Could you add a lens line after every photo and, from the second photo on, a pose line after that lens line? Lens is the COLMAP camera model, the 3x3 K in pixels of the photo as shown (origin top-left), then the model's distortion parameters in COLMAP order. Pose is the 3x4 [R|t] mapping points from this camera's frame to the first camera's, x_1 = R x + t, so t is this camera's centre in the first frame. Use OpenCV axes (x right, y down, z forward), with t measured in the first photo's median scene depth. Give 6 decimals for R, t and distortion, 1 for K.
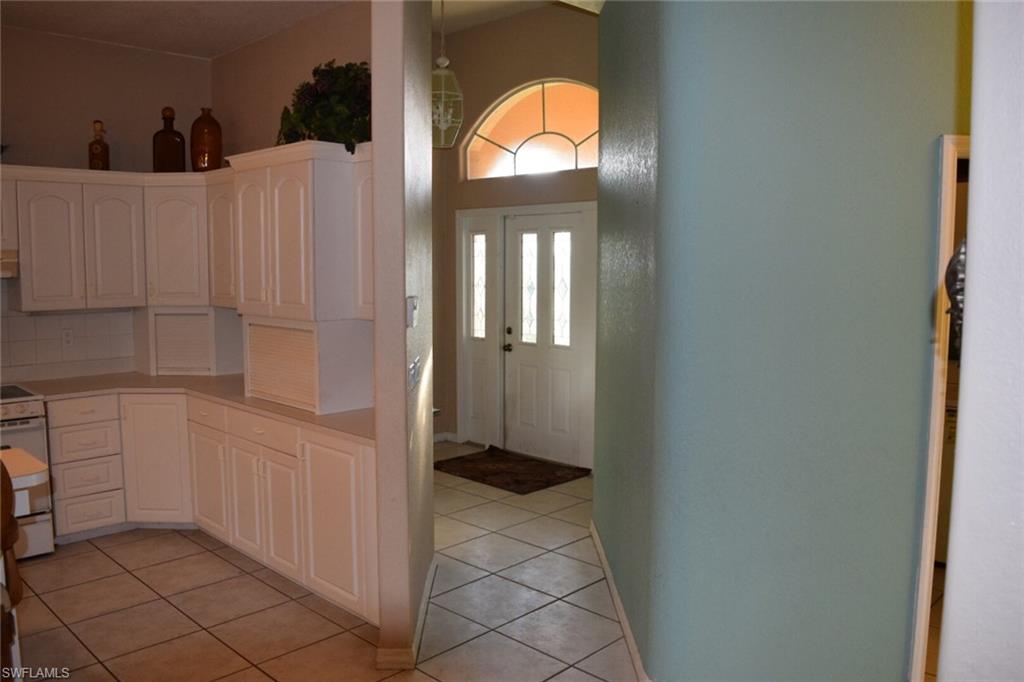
lens RADIAL K [[798.3, 0, 509.8], [0, 798.3, 336.6], [0, 0, 1]] dist [-0.097884, 0.020240]
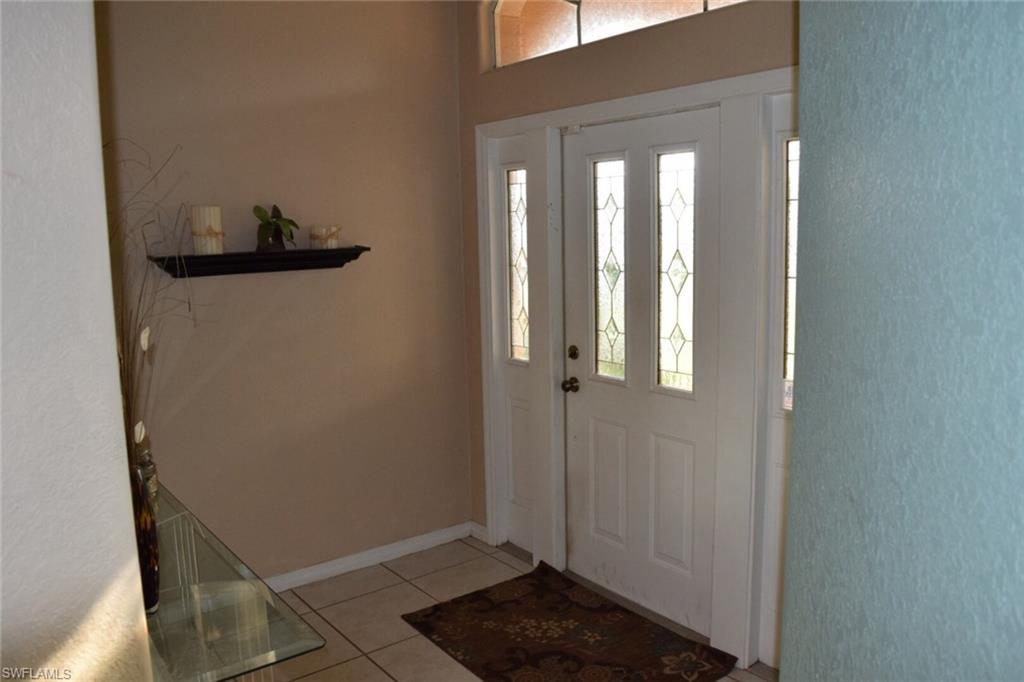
lens RADIAL K [[798.3, 0, 509.8], [0, 798.3, 336.6], [0, 0, 1]] dist [-0.097884, 0.020240]
pose [[0.990282, -0.003160, -0.139035, 0.030353], [0.009386, 0.998981, 0.044147, -0.041051], [0.138754, -0.045023, 0.989303, 0.482576]]
